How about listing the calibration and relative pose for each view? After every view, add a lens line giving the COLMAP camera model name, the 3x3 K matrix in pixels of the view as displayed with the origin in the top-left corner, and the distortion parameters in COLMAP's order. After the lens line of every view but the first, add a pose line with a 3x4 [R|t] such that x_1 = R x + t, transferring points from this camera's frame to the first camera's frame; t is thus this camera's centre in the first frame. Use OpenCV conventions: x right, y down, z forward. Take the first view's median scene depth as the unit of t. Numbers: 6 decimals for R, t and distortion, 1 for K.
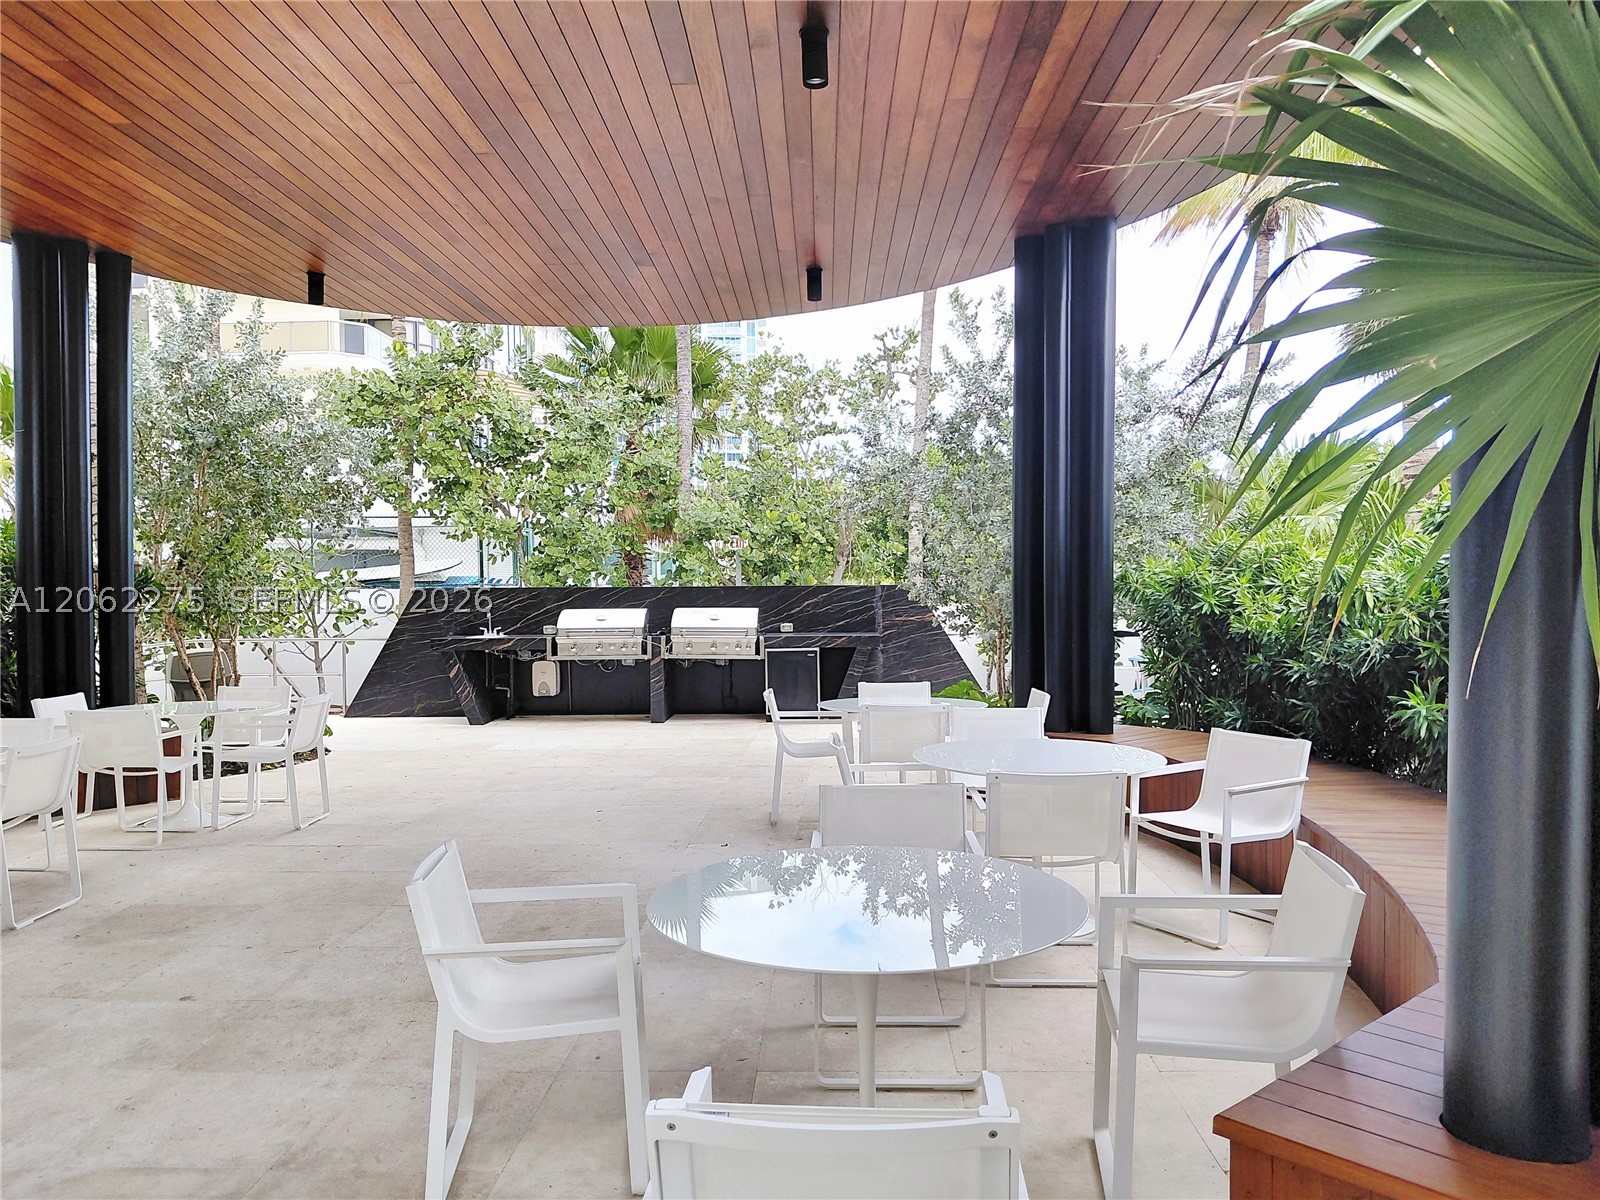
lens RADIAL K [[1163.5, 0, 797.7], [0, 1163.5, 611.3], [0, 0, 1]] dist [0.077730, -0.004855]
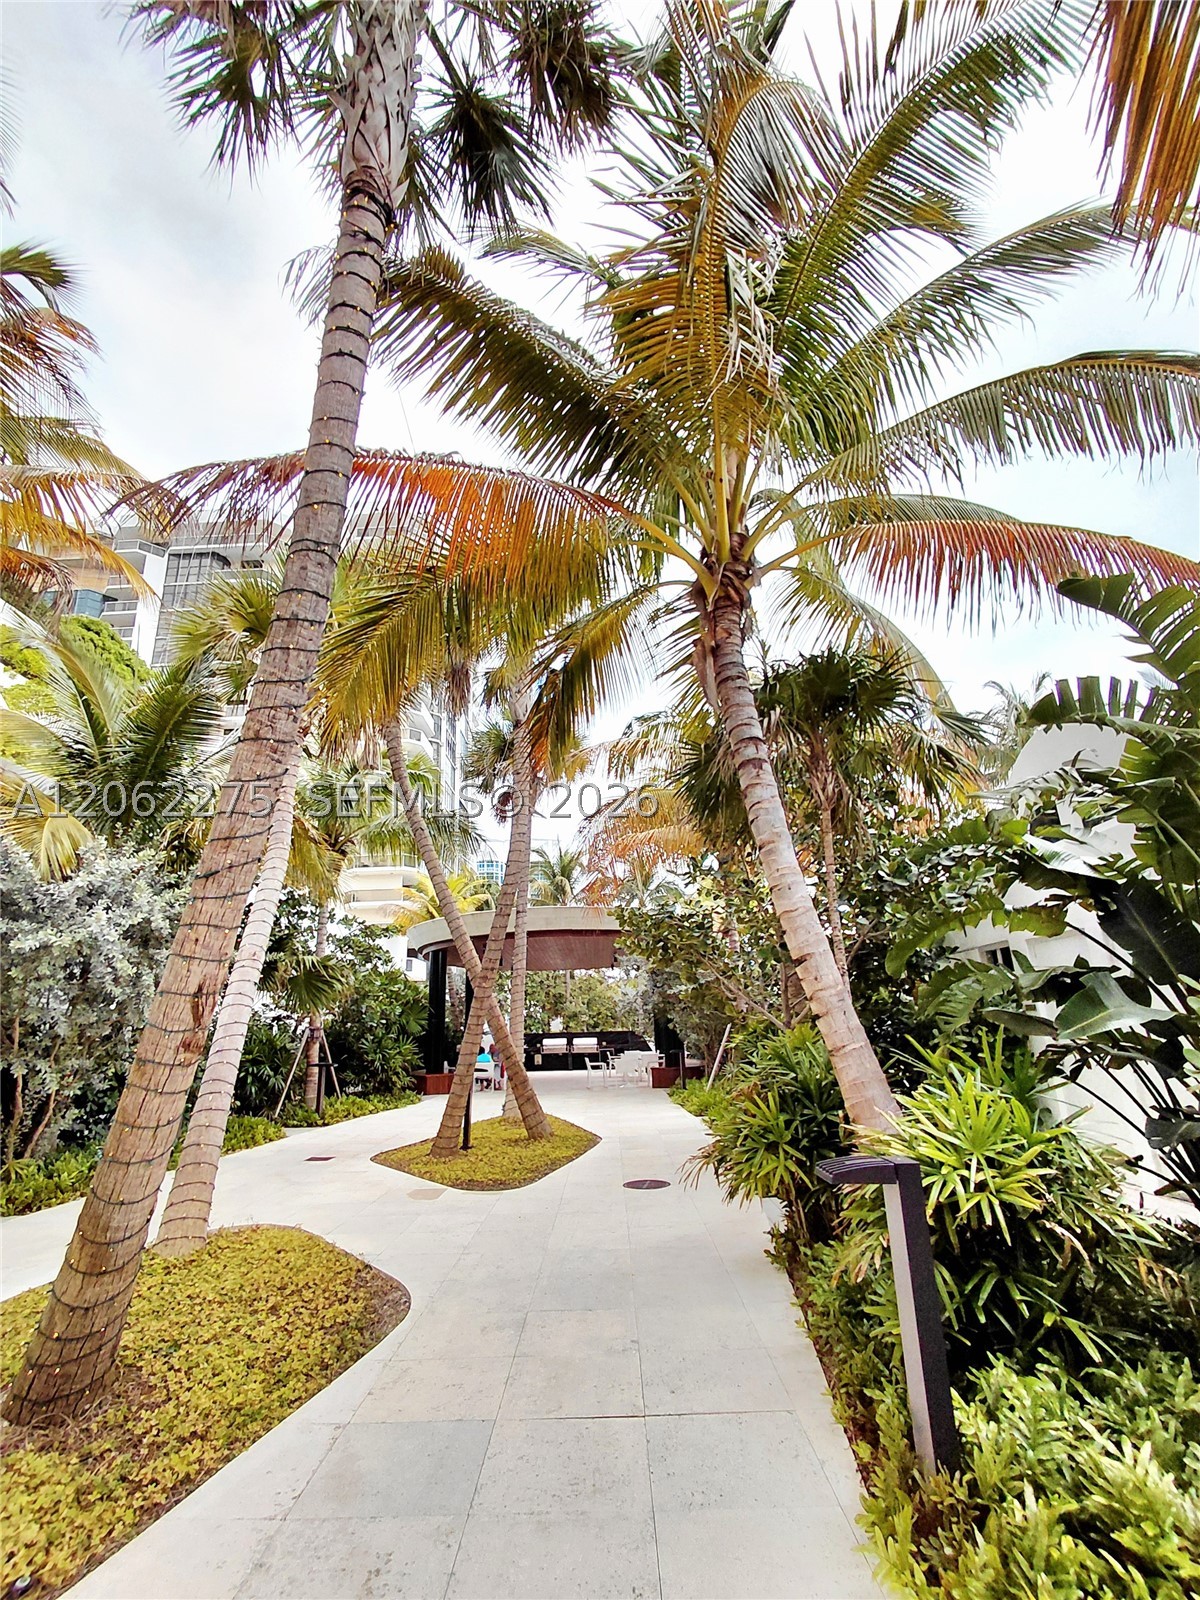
lens RADIAL K [[744.0, 0, 598.2], [0, 744.0, 797.2], [0, 0, 1]] dist [0.000494, 0.000007]
pose [[0.999427, -0.007508, 0.032994, -0.083034], [0.017755, 0.946419, -0.322453, 0.029512], [-0.028805, 0.322854, 0.946010, -1.207744]]
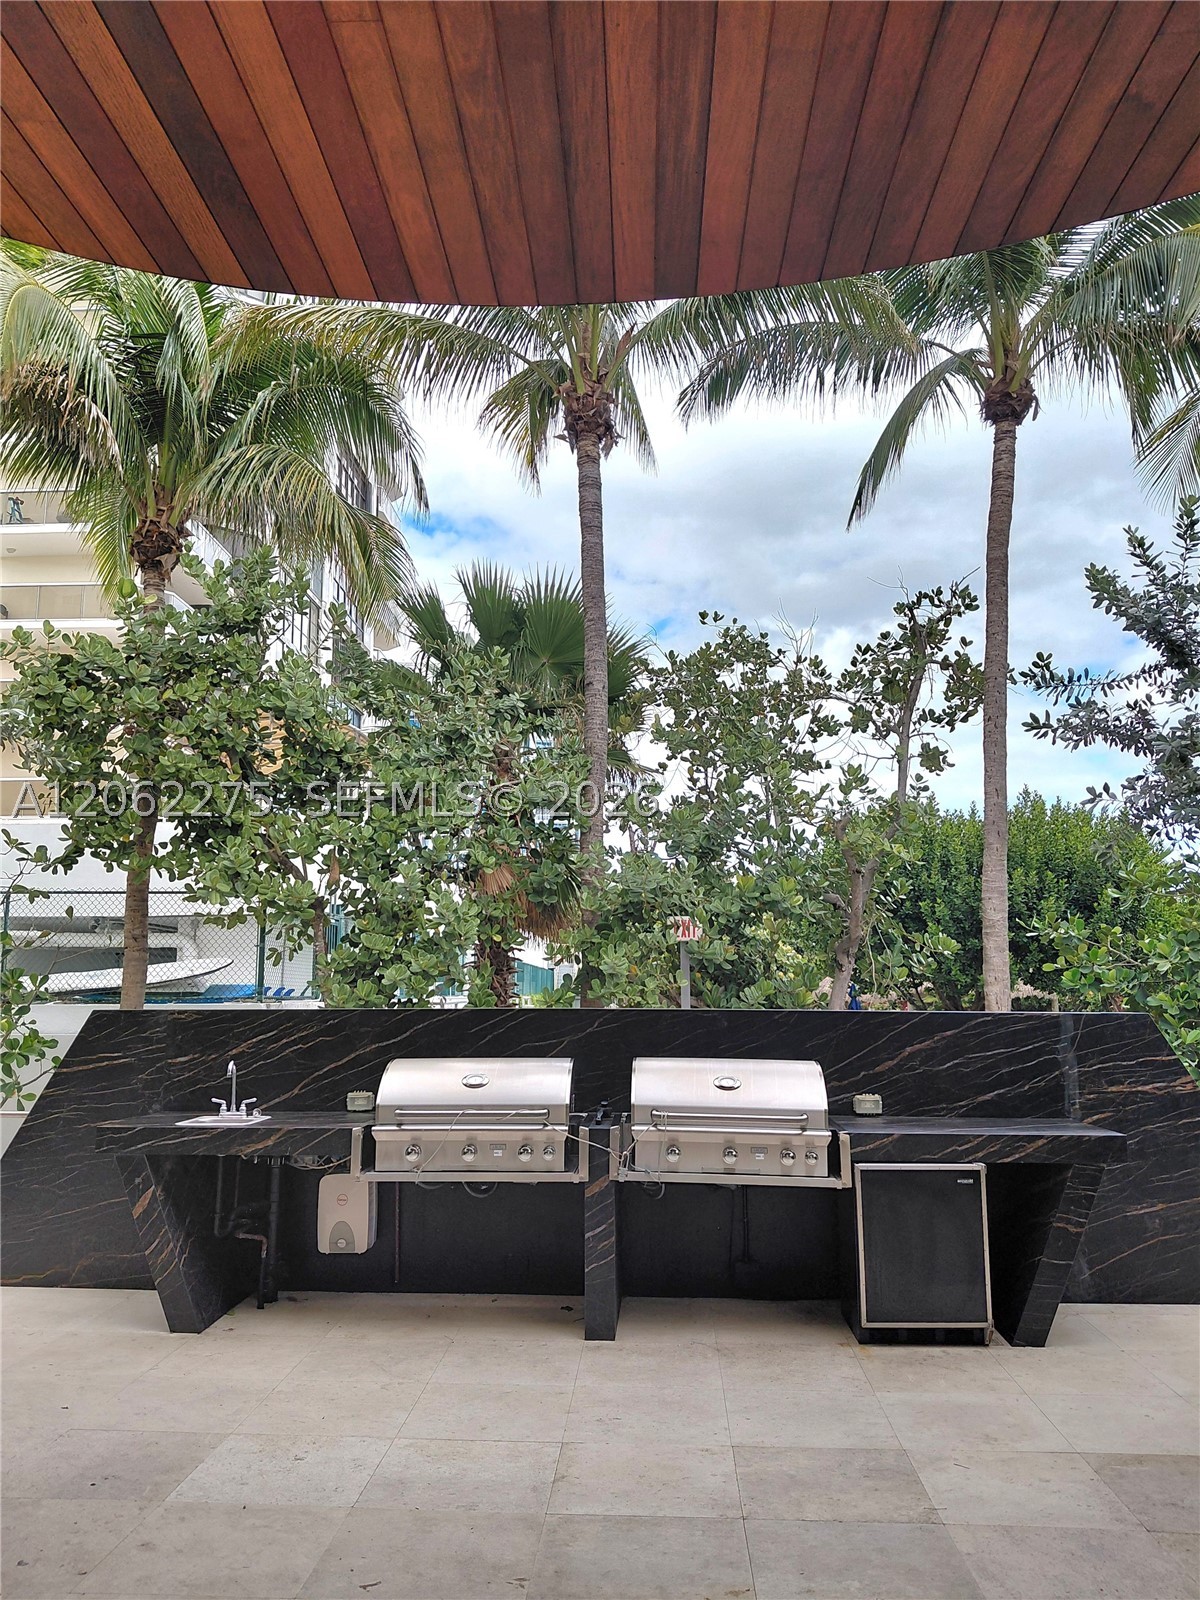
lens RADIAL K [[1163.5, 0, 606.9], [0, 1163.5, 796.5], [0, 0, 1]] dist [0.077730, -0.004855]
pose [[0.999936, 0.007049, -0.008796, -0.092644], [-0.008570, 0.982315, -0.187041, -0.014983], [0.007322, 0.187105, 0.982313, 0.431877]]
